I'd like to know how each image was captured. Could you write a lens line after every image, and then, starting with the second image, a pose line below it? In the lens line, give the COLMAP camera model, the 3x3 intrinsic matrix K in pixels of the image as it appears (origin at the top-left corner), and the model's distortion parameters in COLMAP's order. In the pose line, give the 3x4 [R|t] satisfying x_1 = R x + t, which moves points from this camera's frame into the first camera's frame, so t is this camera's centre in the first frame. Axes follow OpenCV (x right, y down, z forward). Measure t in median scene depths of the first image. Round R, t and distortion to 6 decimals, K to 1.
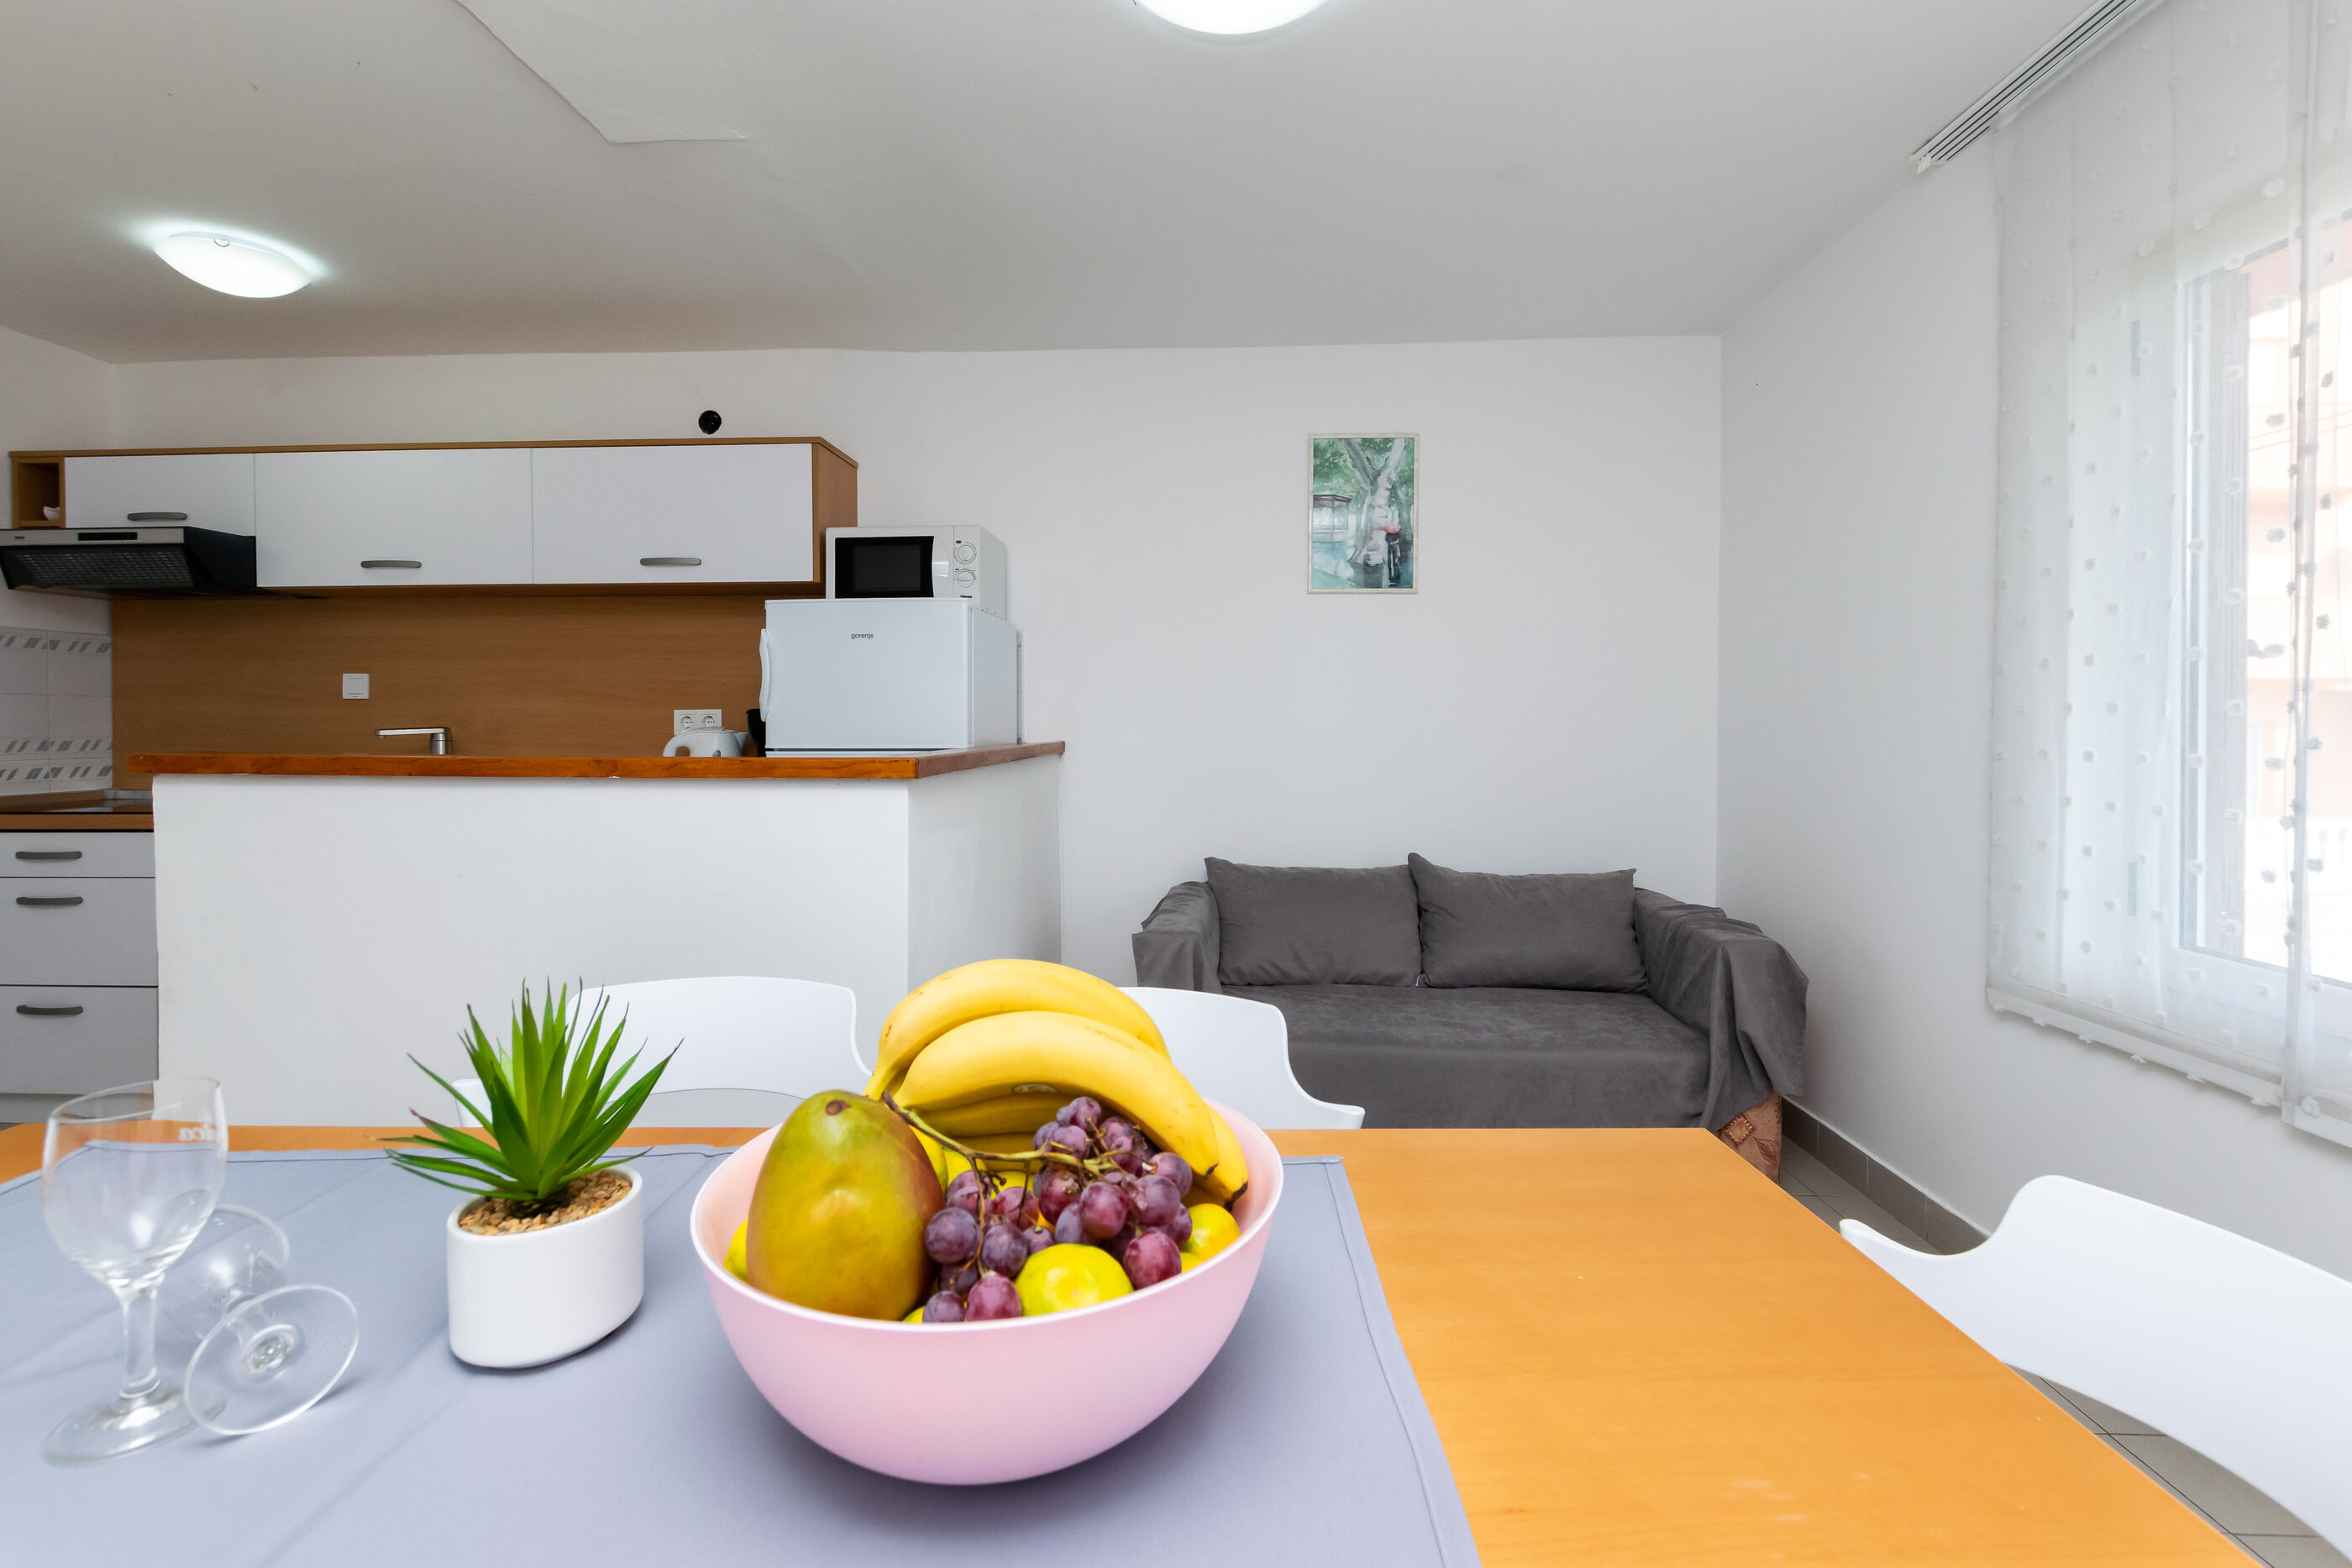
lens RADIAL K [[1028.6, 0, 1179.3], [0, 1028.6, 733.9], [0, 0, 1]] dist [-0.000338, -0.000604]
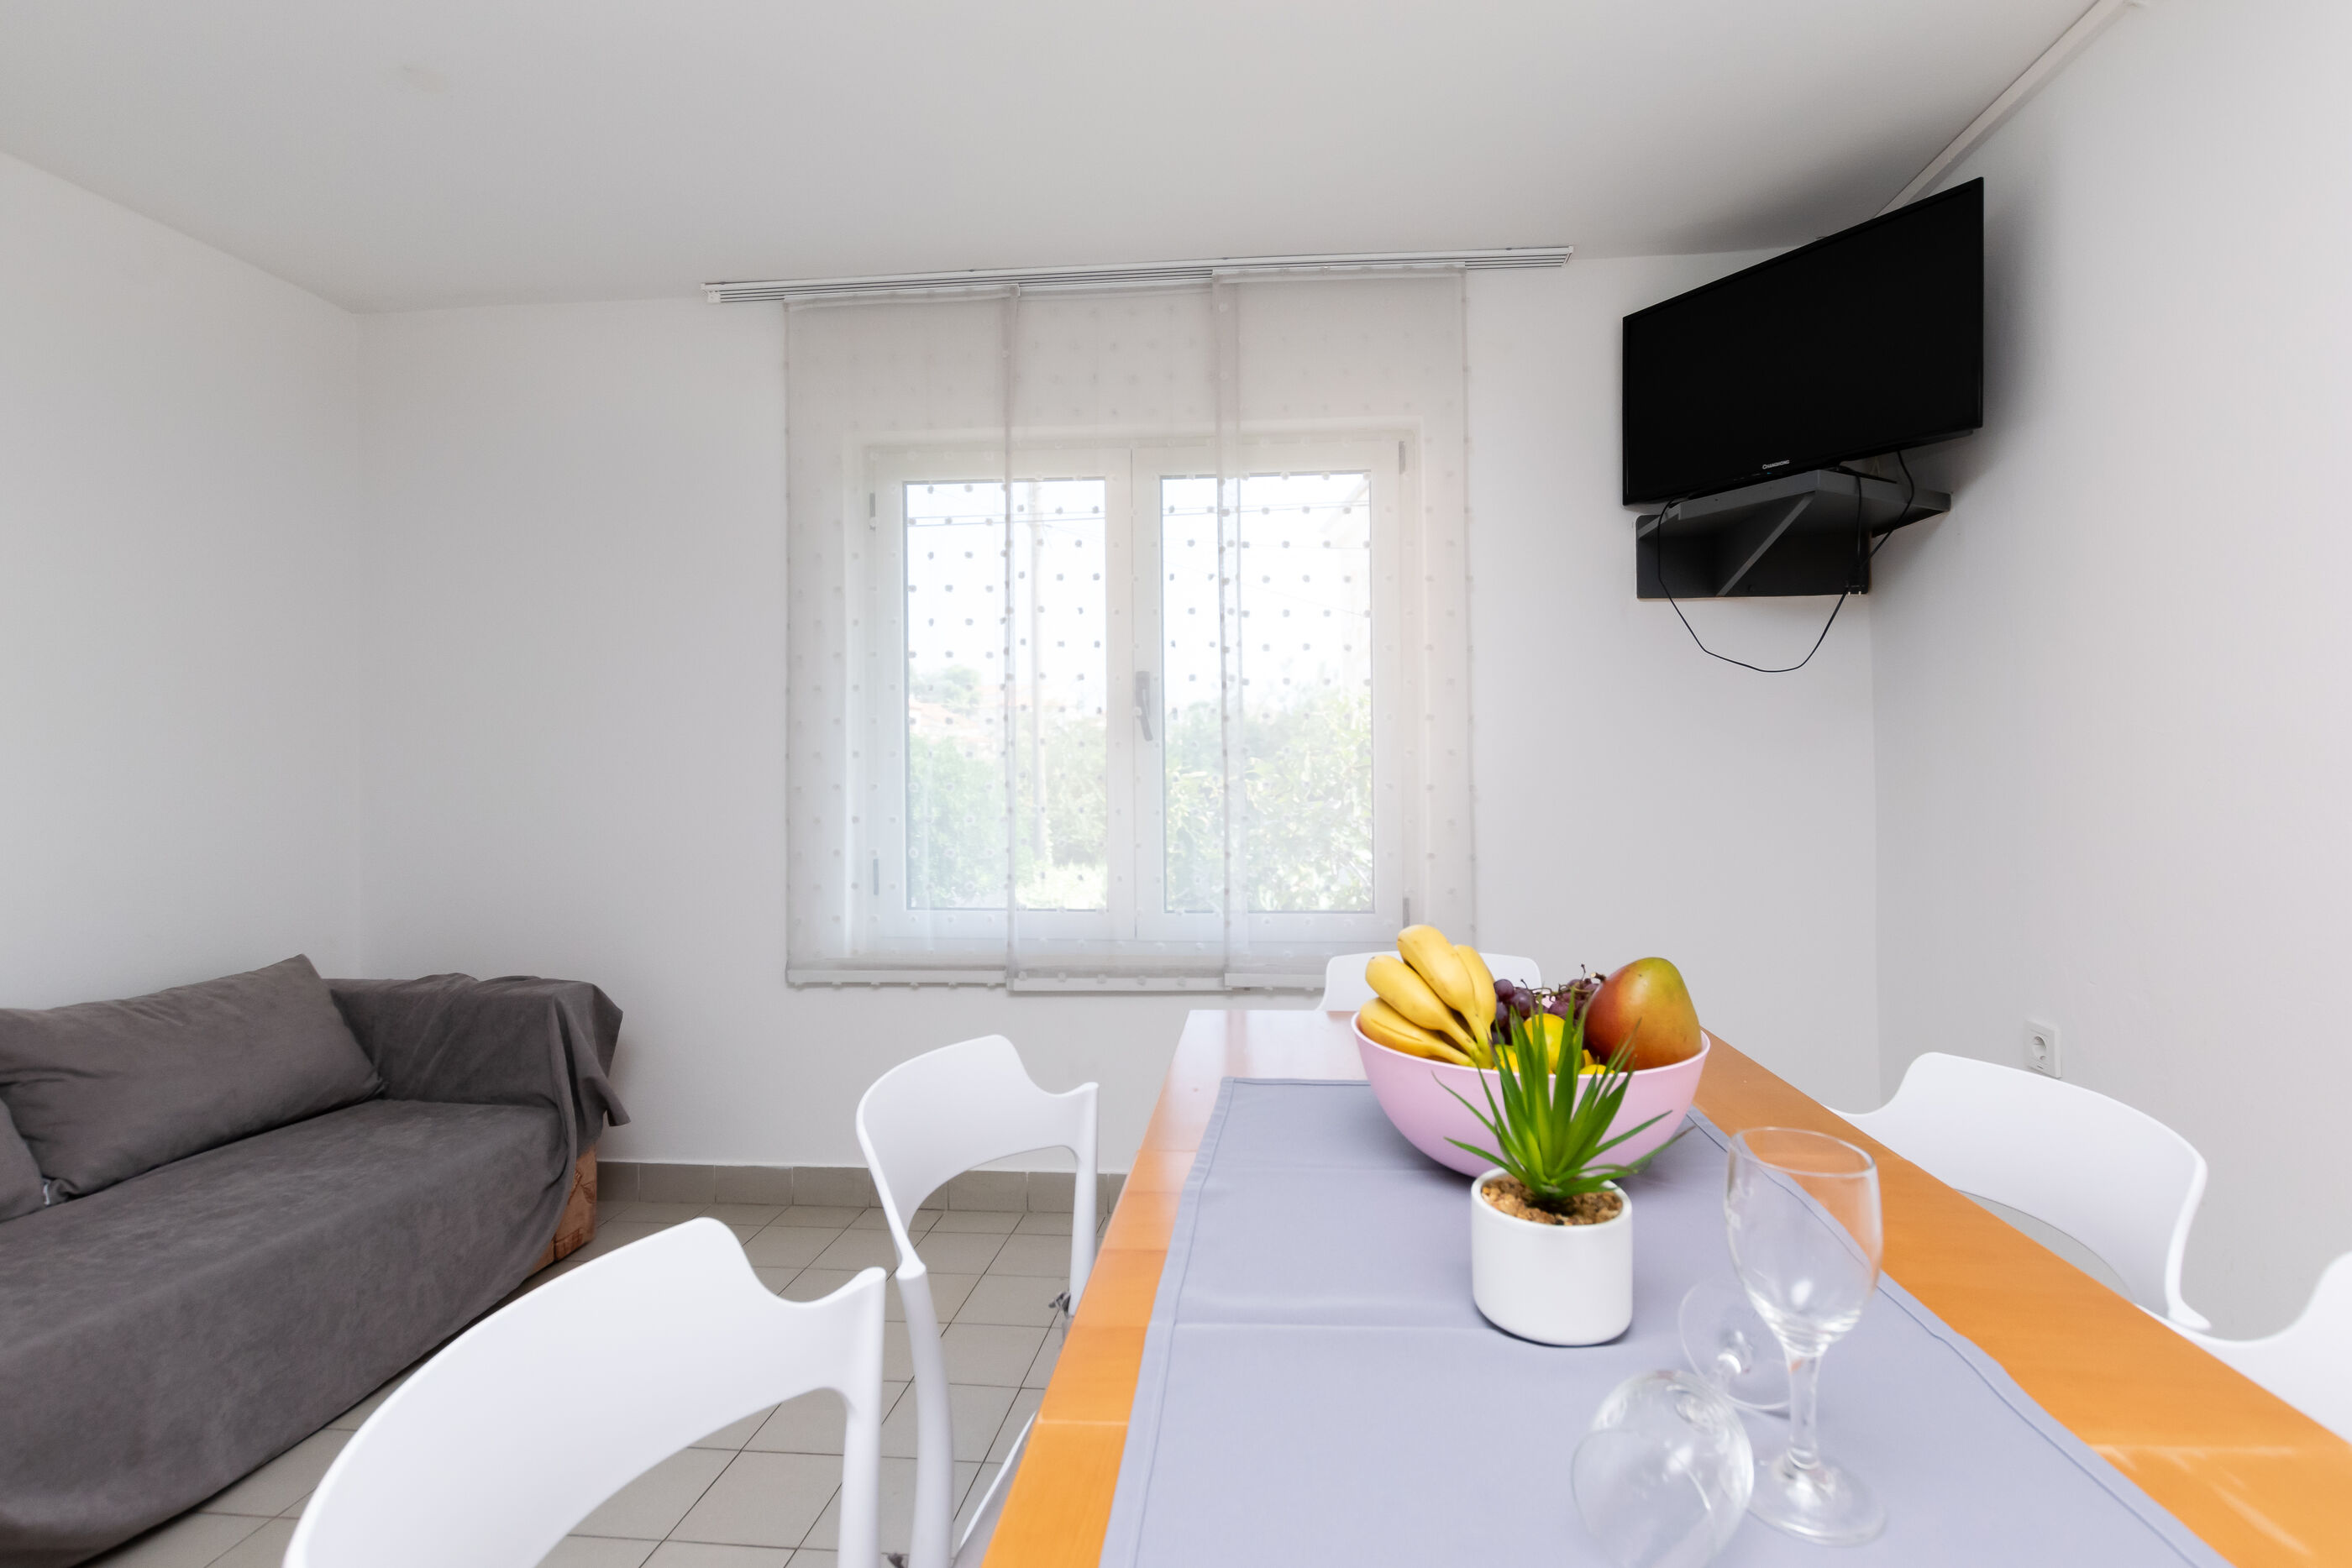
lens RADIAL K [[1055.3, 0, 1230.8], [0, 1055.3, 775.6], [0, 0, 1]] dist [0.001747, -0.000150]
pose [[0.043008, -0.011571, 0.999008, -0.324024], [0.020204, 0.999739, 0.010710, -0.000386], [-0.998870, 0.019724, 0.043231, 0.242310]]
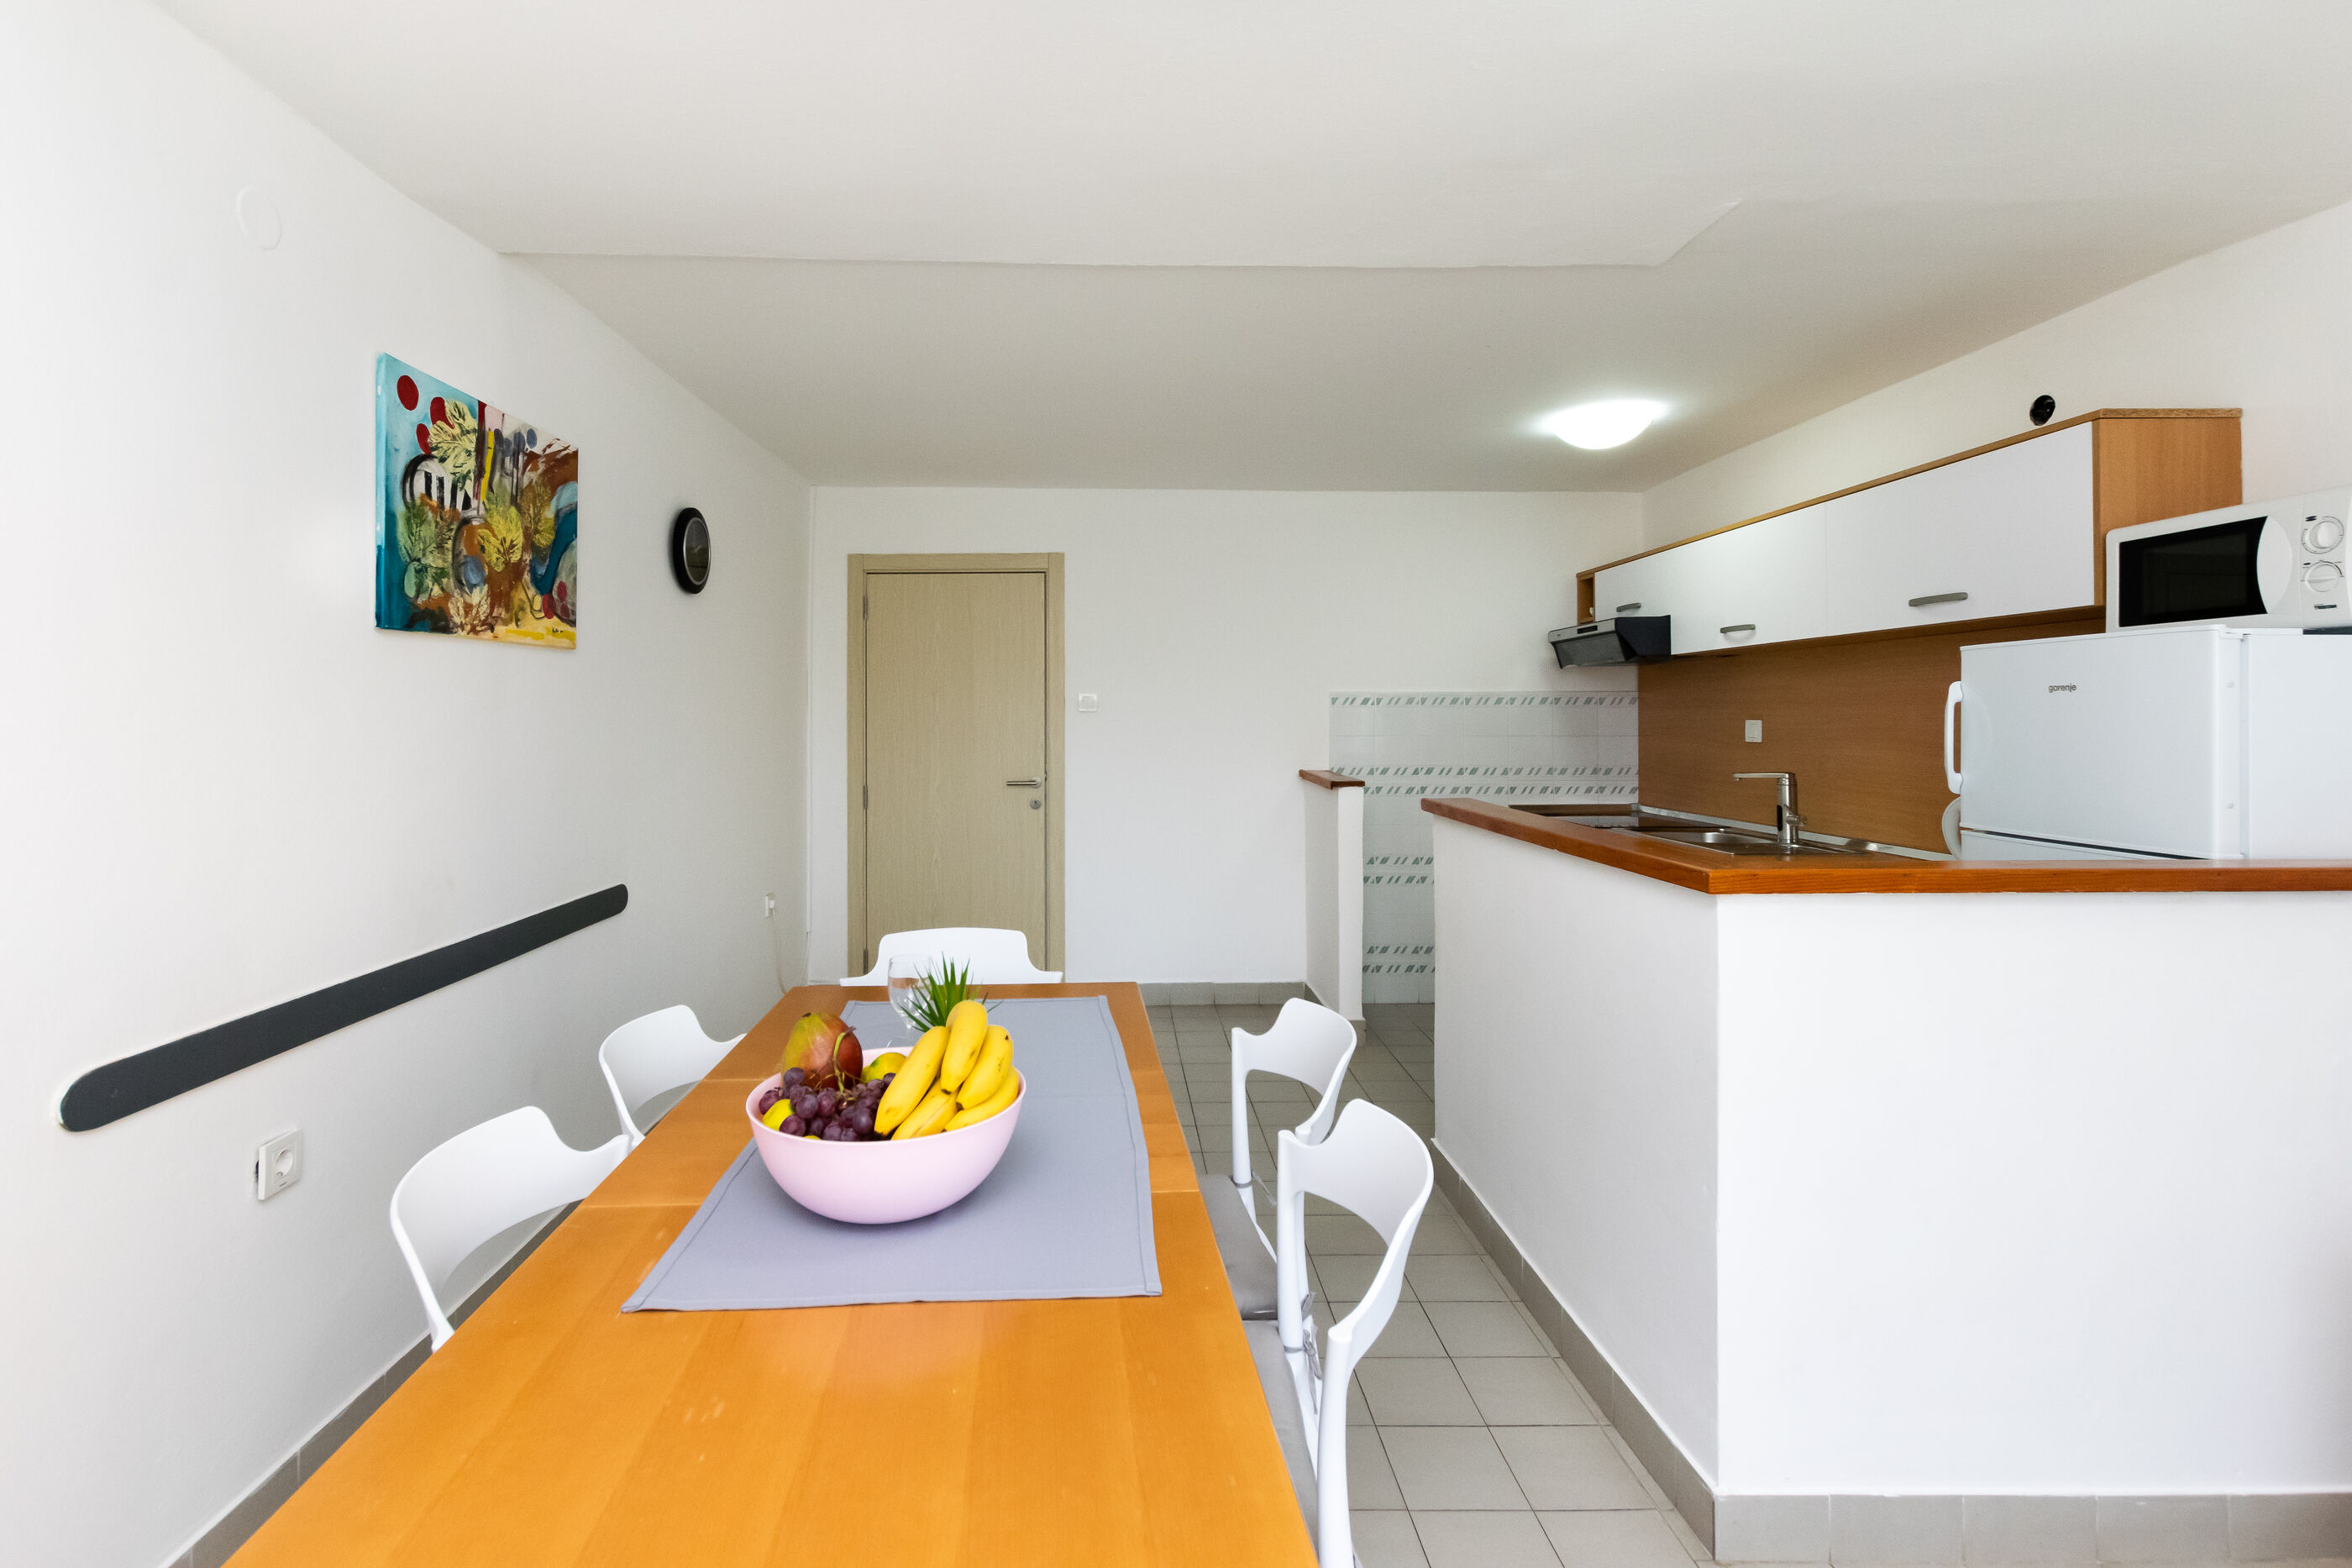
lens RADIAL K [[1054.5, 0, 1096.9], [0, 1054.5, 714.5], [0, 0, 1]] dist [0.001861, -0.000828]
pose [[0.045093, -0.003716, -0.998976, 0.350725], [-0.006148, 0.999973, -0.003998, -0.058160], [0.998964, 0.006322, 0.045069, 0.230447]]
